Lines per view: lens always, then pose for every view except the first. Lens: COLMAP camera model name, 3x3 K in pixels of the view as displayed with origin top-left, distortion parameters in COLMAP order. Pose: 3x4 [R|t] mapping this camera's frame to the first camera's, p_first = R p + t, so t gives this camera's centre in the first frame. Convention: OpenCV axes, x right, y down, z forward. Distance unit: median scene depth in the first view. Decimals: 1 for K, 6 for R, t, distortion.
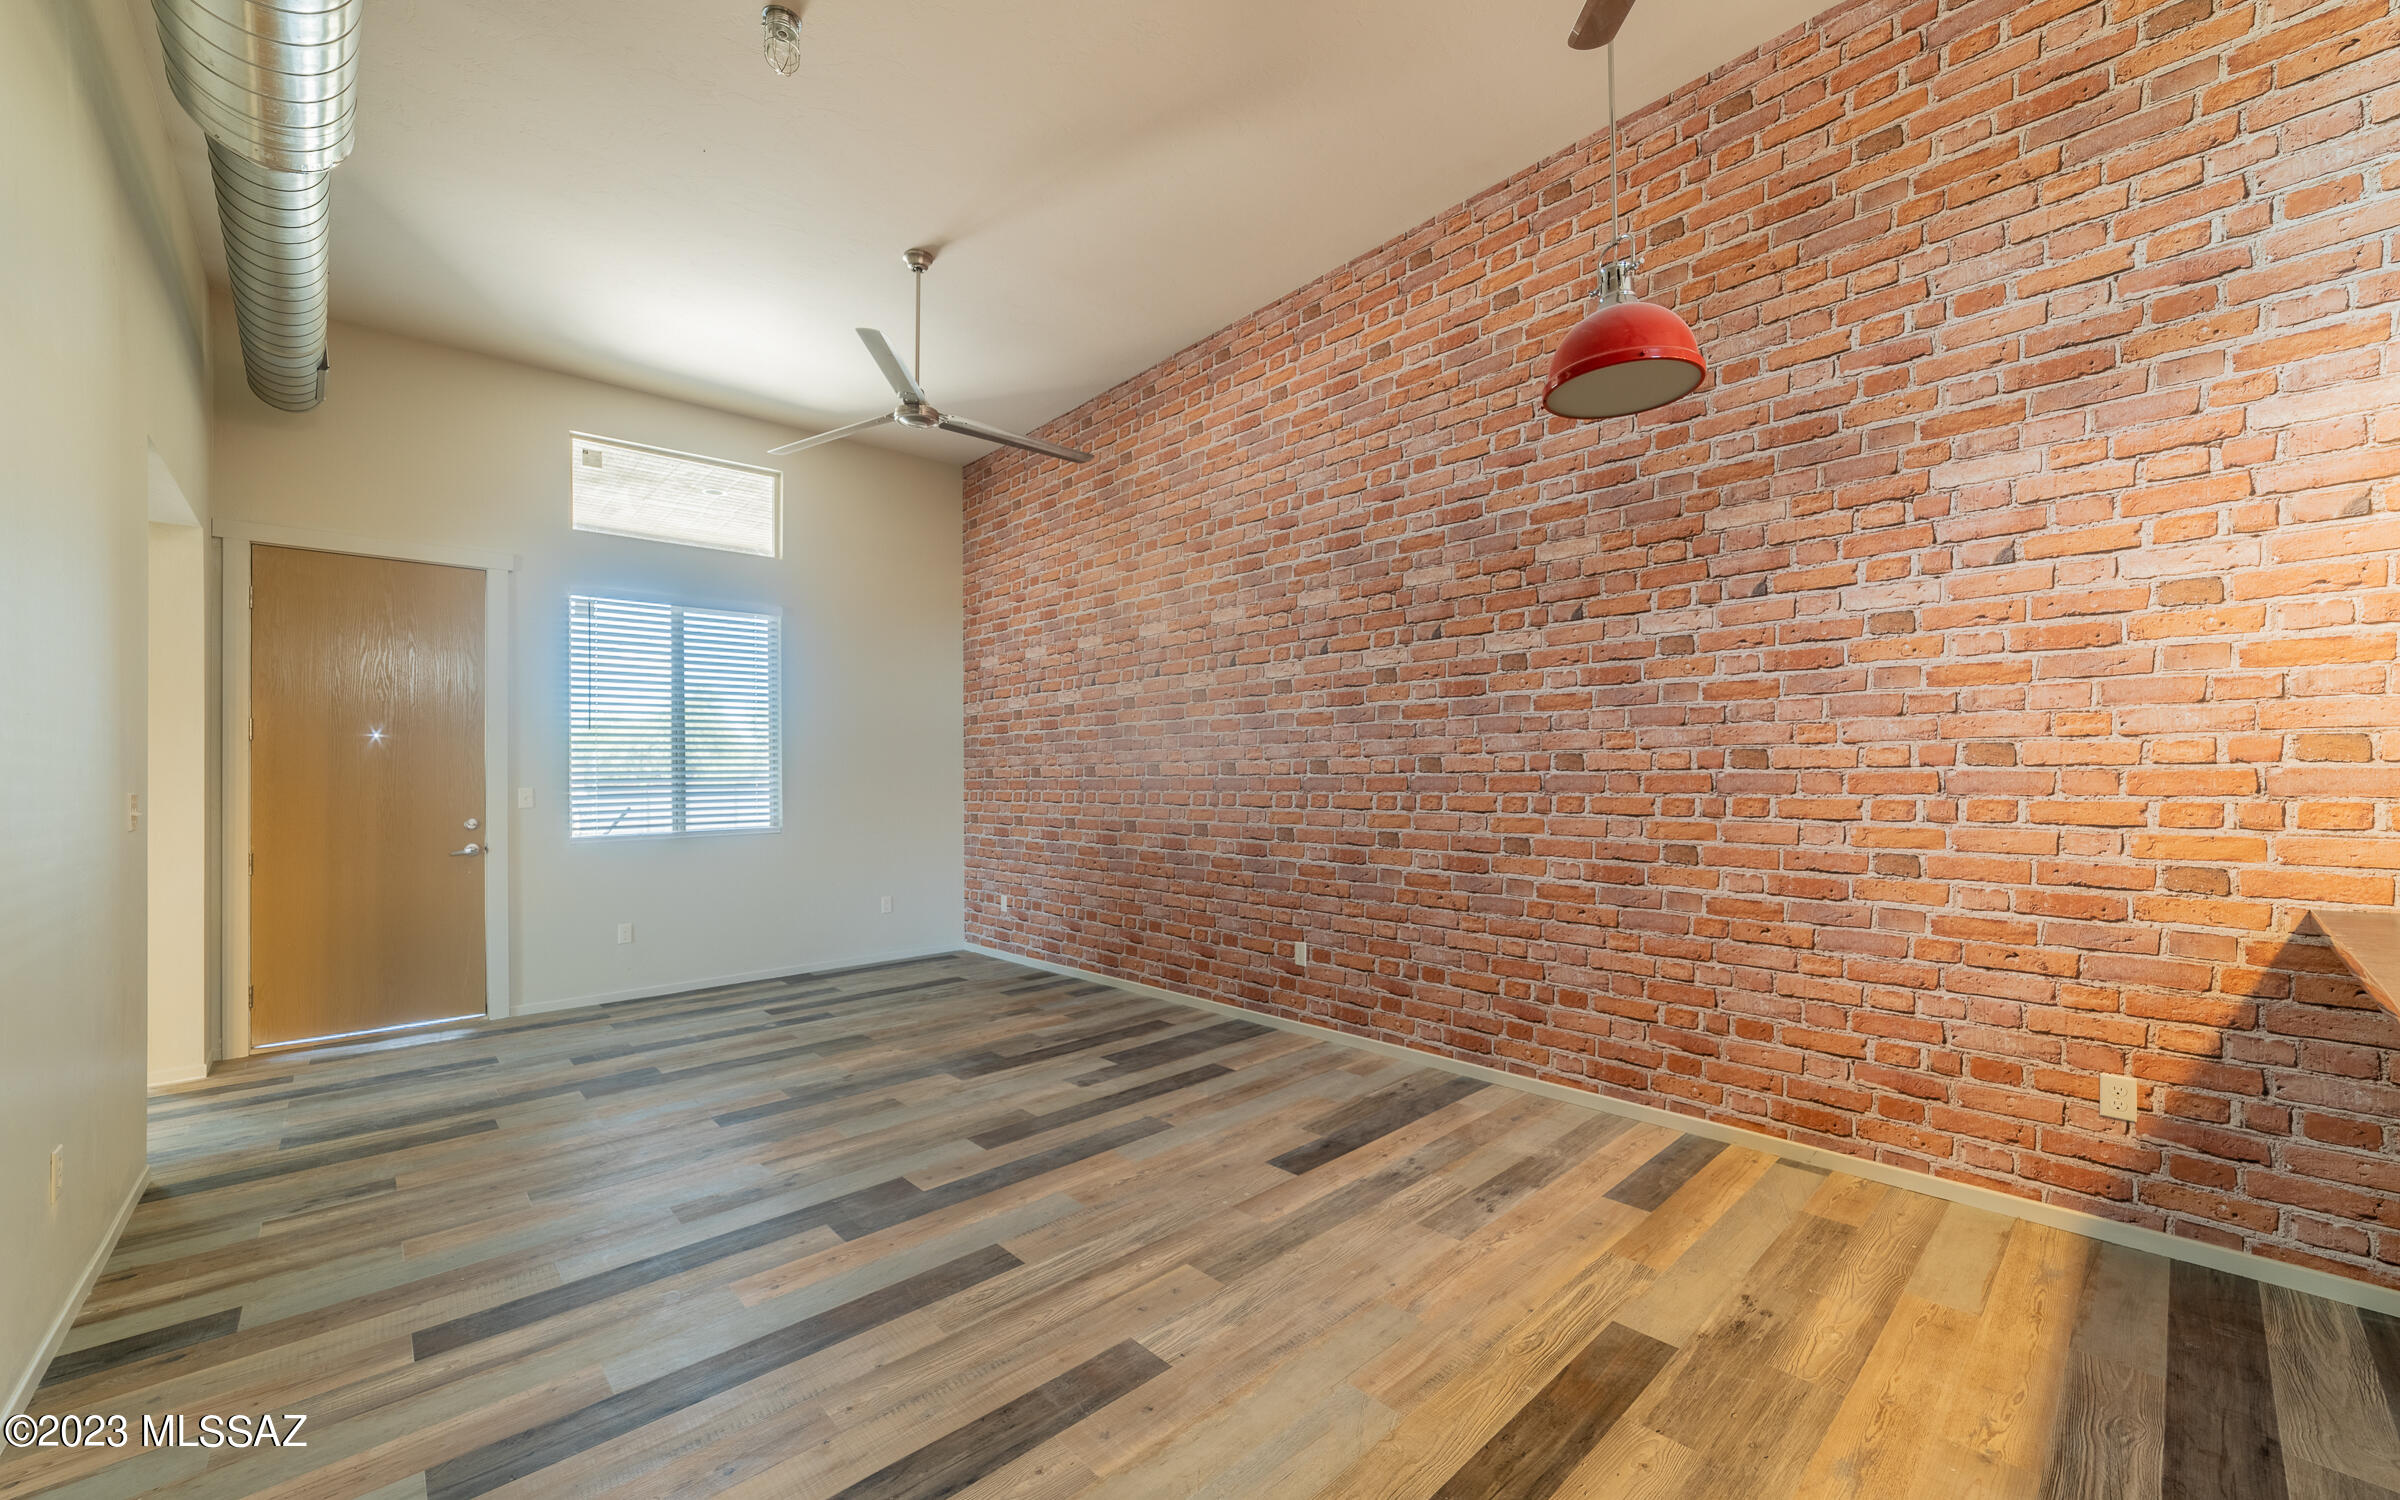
lens RADIAL K [[908.4, 0, 1161.1], [0, 908.4, 771.8], [0, 0, 1]] dist [-0.001552, 0.001674]
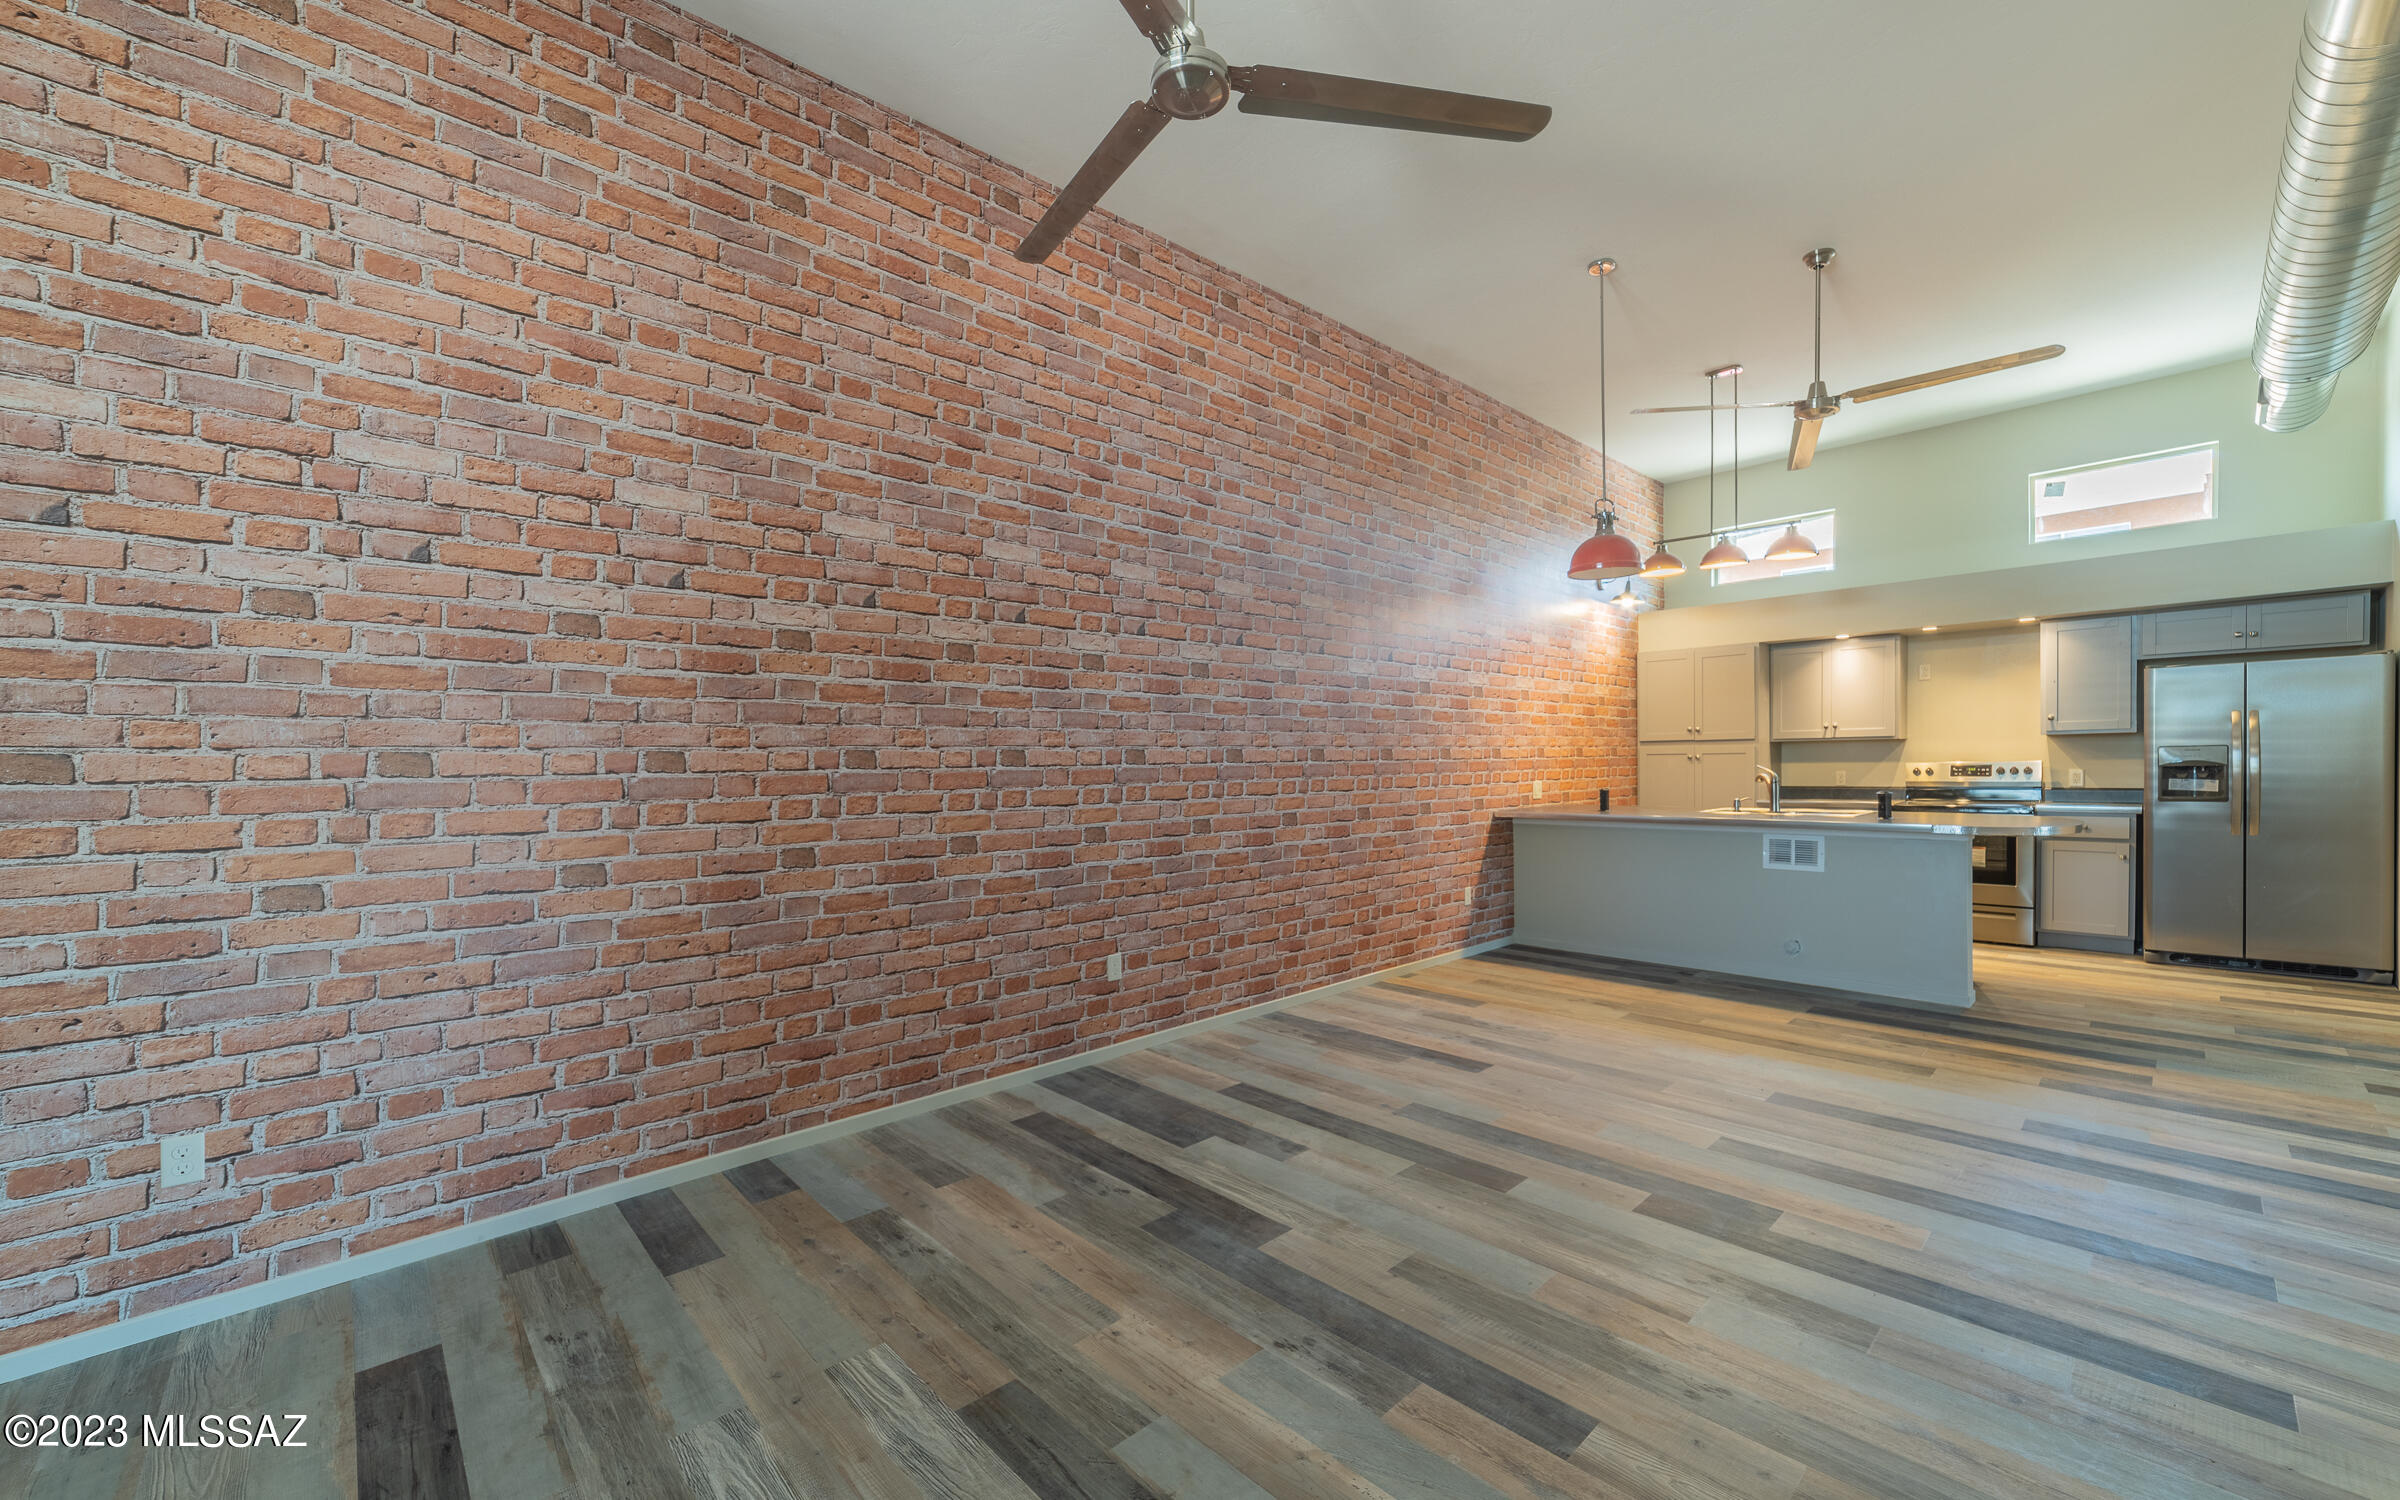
lens RADIAL K [[962.9, 0, 1315.3], [0, 962.9, 786.7], [0, 0, 1]] dist [-0.006315, 0.003855]
pose [[-0.088893, -0.012290, 0.995965, -0.714987], [0.013636, 0.999815, 0.013555, 0.012499], [-0.995948, 0.014786, -0.088709, 0.797524]]
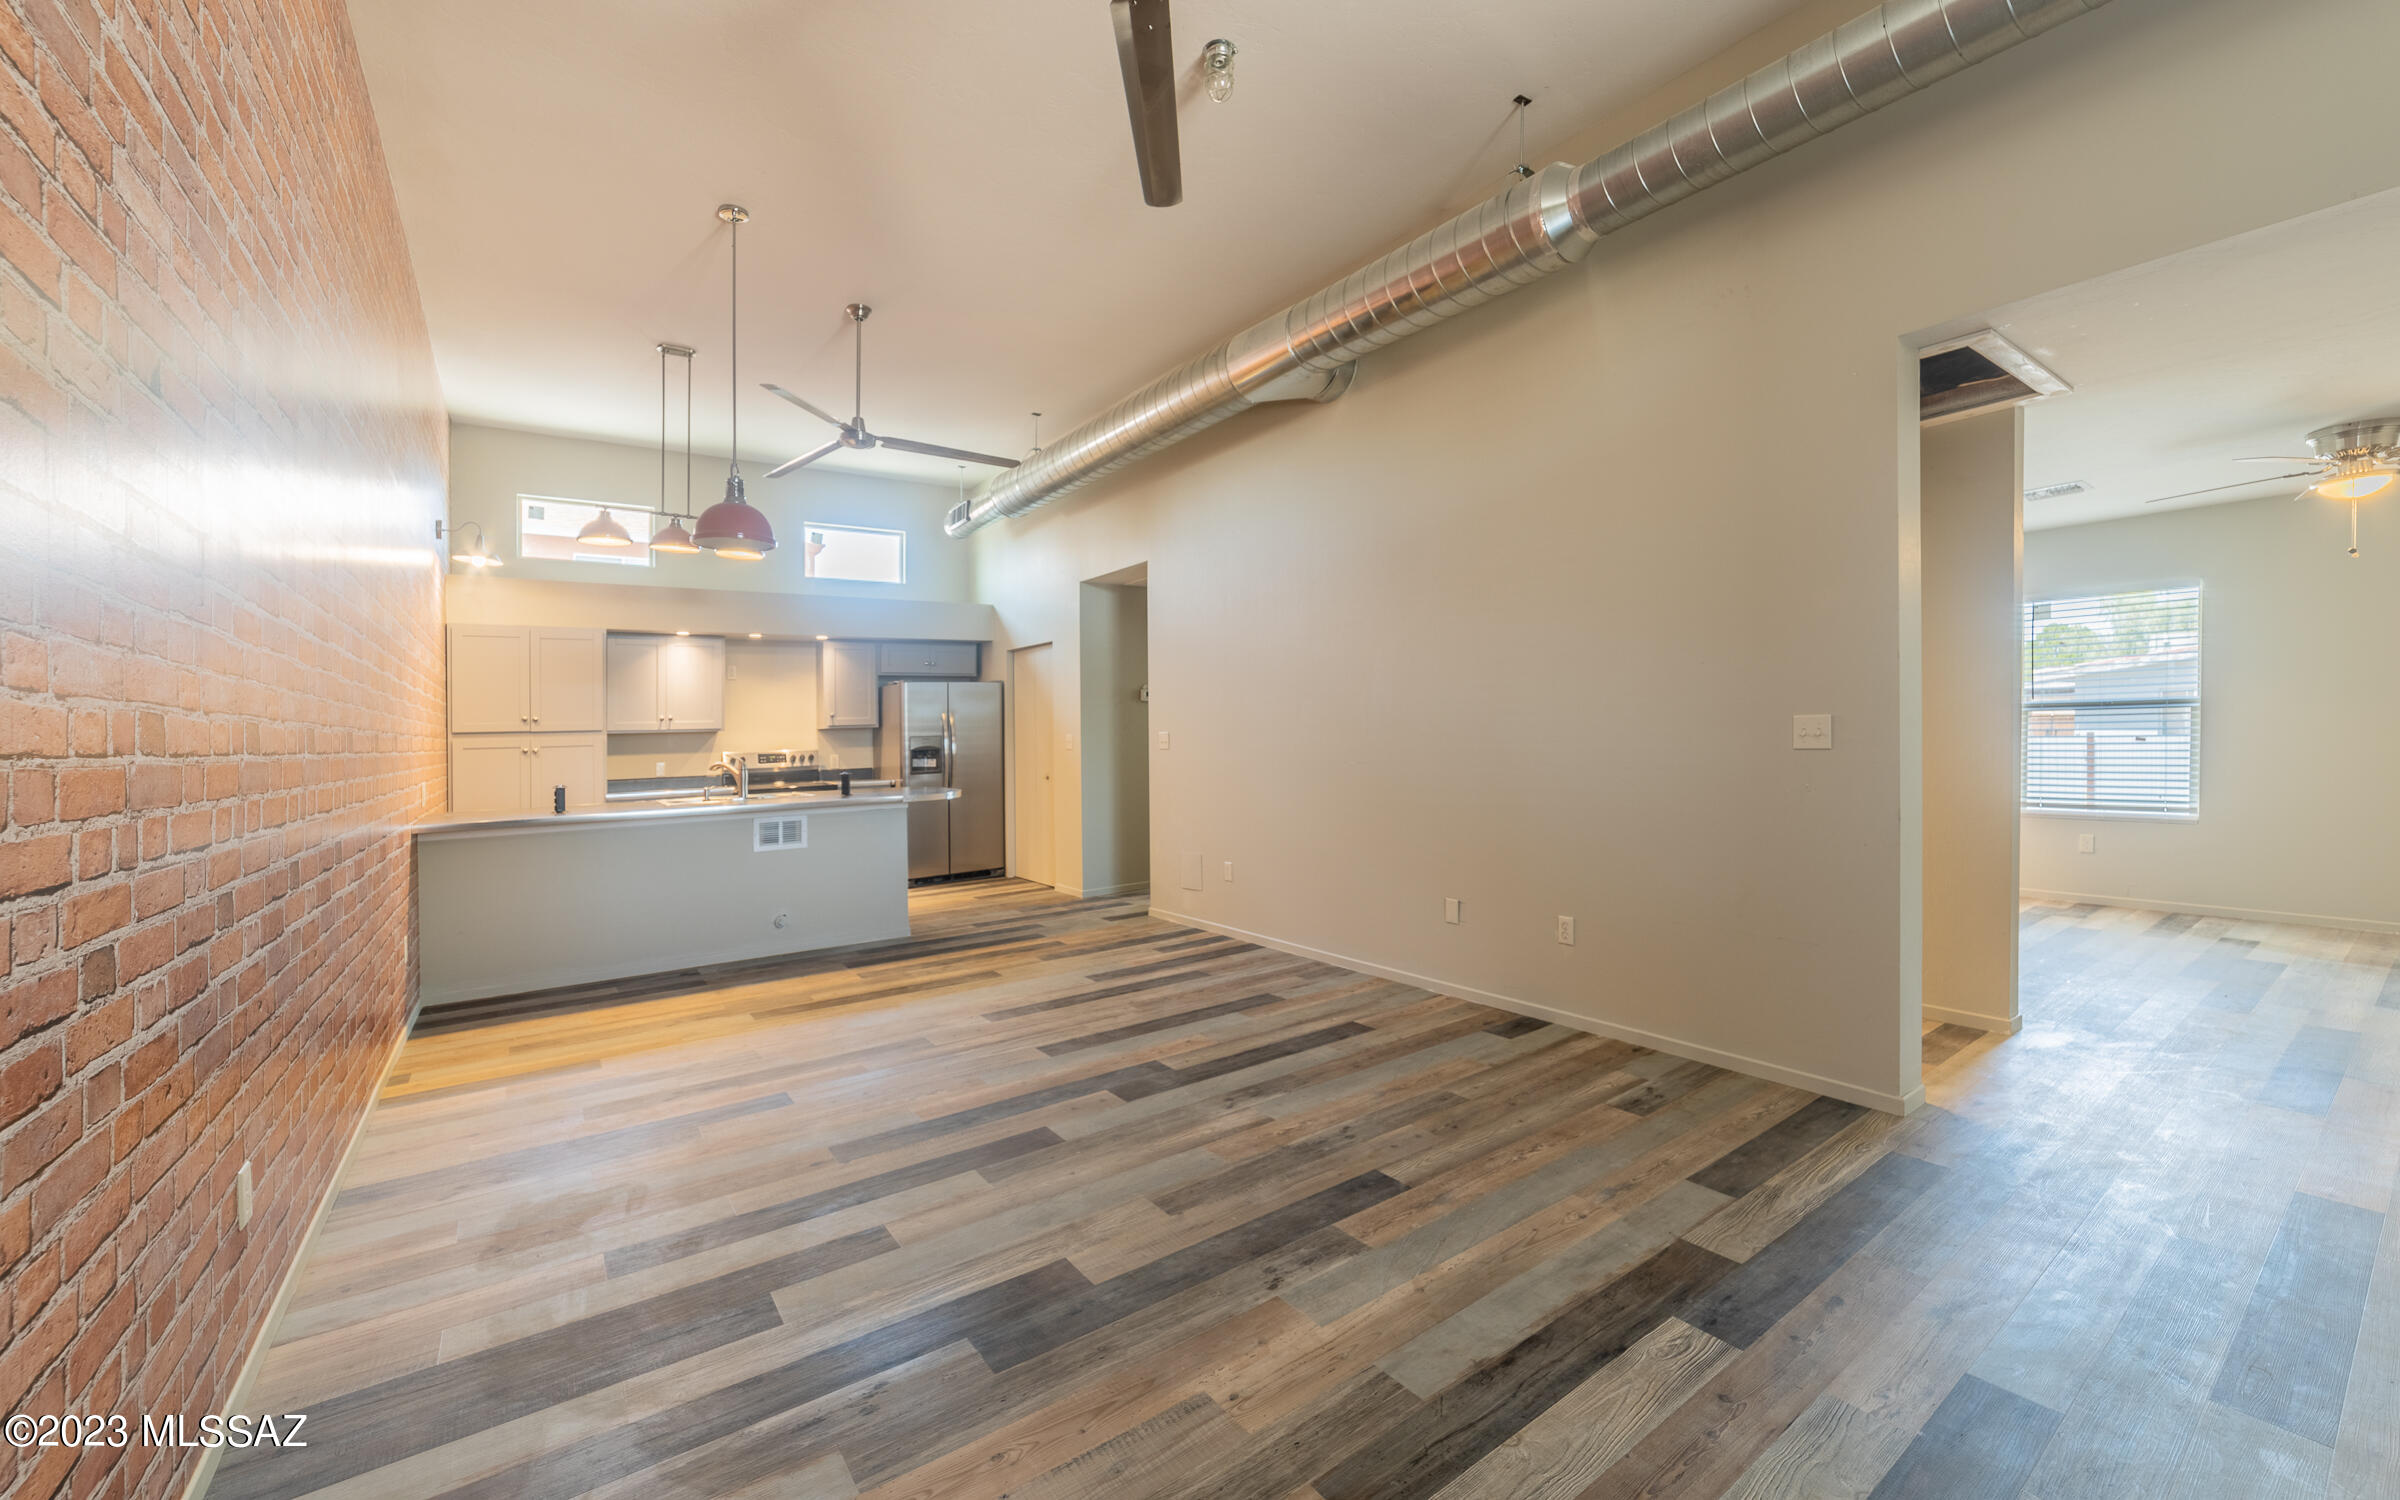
lens RADIAL K [[913.9, 0, 1181.5], [0, 913.9, 763.9], [0, 0, 1]] dist [-0.003475, -0.000416]
pose [[-0.992667, 0.037487, 0.114925, -0.288138], [0.041347, 0.998652, 0.031394, 0.010340], [-0.113593, 0.035915, -0.992878, 1.210971]]
